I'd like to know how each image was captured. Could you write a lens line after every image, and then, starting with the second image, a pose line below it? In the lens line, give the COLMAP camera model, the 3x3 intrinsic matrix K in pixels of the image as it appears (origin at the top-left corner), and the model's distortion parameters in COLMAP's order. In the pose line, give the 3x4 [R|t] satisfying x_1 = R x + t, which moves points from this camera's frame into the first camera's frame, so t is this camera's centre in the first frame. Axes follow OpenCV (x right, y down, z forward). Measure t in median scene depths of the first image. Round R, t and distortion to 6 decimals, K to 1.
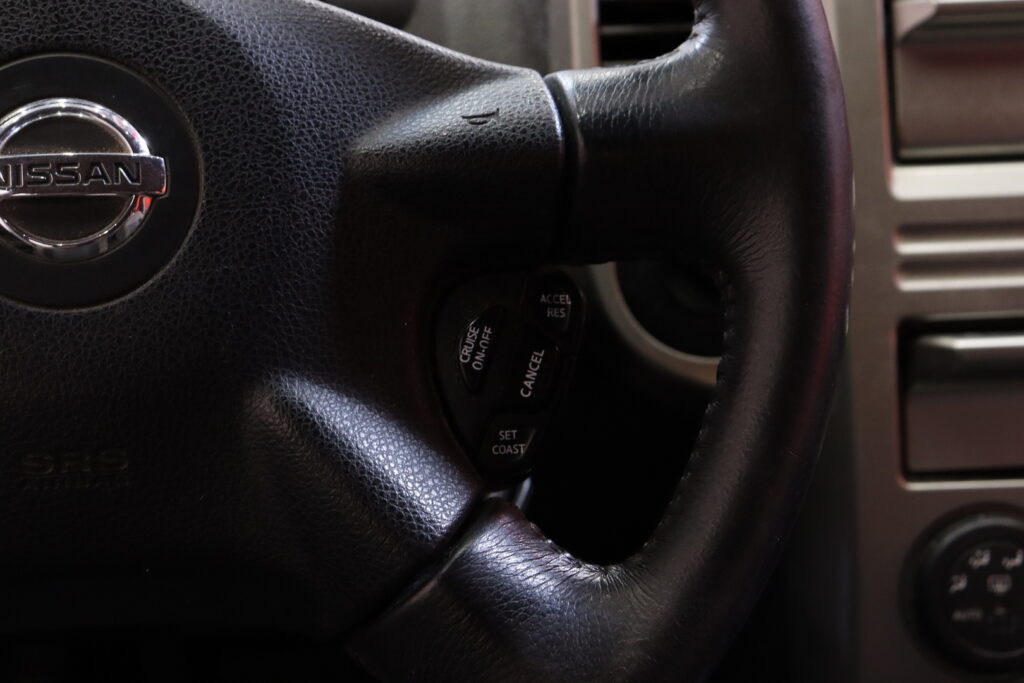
lens RADIAL K [[2311.0, 0, 512.0], [0, 2311.0, 341.5], [0, 0, 1]] dist [0.302650, 0.210694]
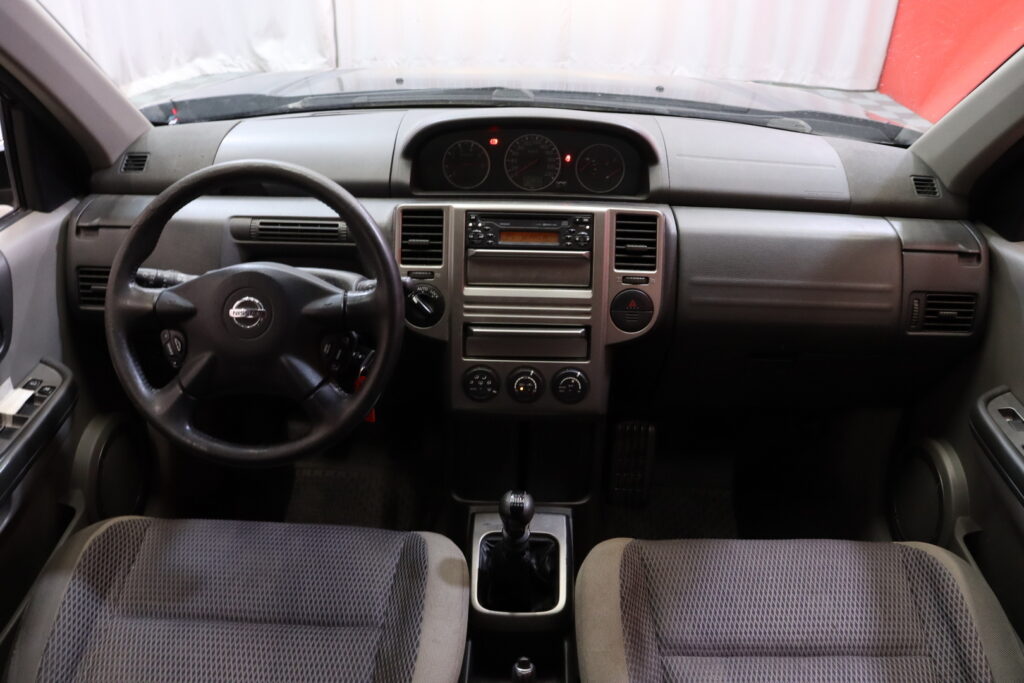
lens RADIAL K [[827.6, 0, 512.0], [0, 827.6, 341.5], [0, 0, 1]] dist [-0.185186, 0.164064]
pose [[0.989940, 0.083878, -0.113941, 0.439277], [-0.057634, 0.974541, 0.216677, -0.318046], [0.129215, -0.207930, 0.969571, -0.502264]]
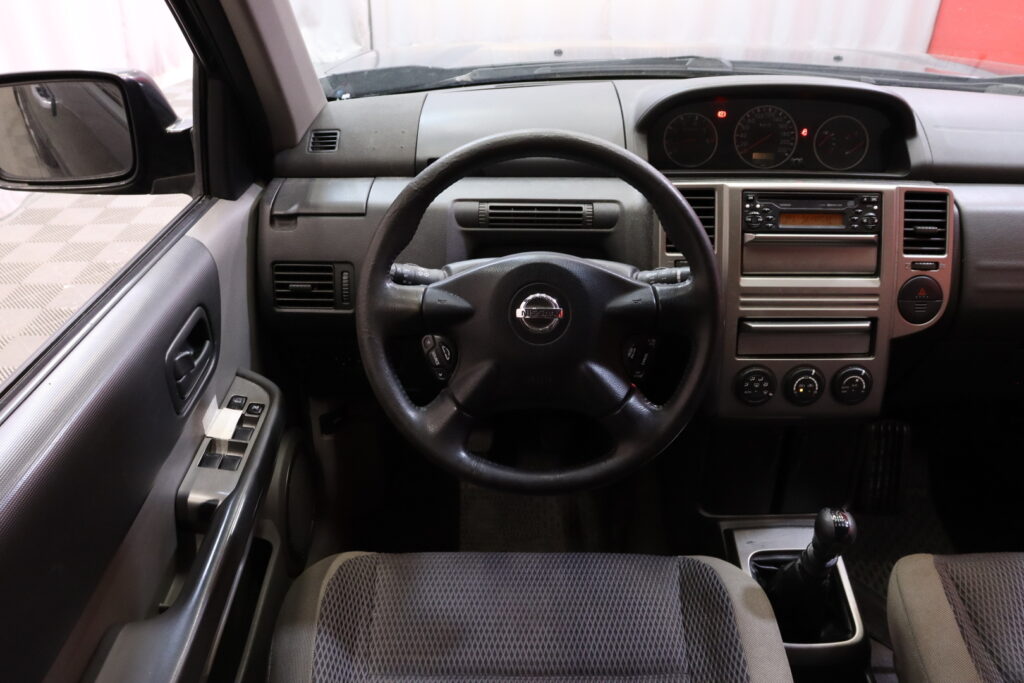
lens RADIAL K [[827.6, 0, 512.0], [0, 827.6, 341.5], [0, 0, 1]] dist [-0.185186, 0.164064]
pose [[0.990792, 0.060937, -0.120904, -0.039373], [-0.031730, 0.972627, 0.230195, -0.270910], [0.131622, -0.224239, 0.965605, -0.362730]]
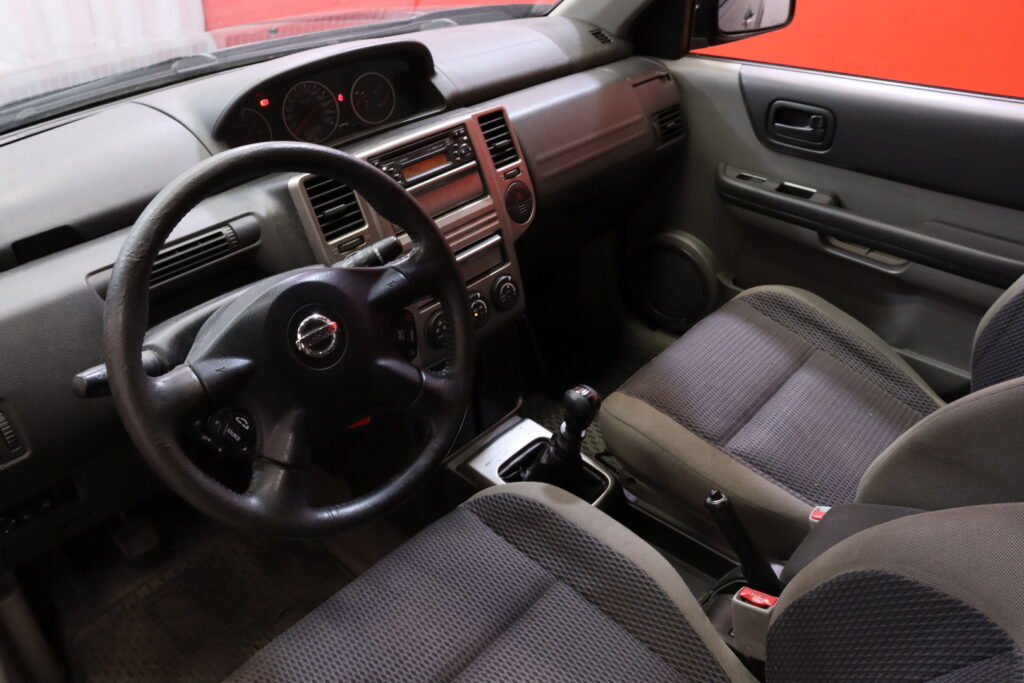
lens RADIAL K [[826.2, 0, 512.0], [0, 826.2, 341.5], [0, 0, 1]] dist [-0.194110, 0.148453]
pose [[0.743796, -0.371382, 0.555737, -0.532763], [0.219118, 0.920968, 0.322189, -0.322182], [-0.631471, -0.117871, 0.766388, -0.209910]]
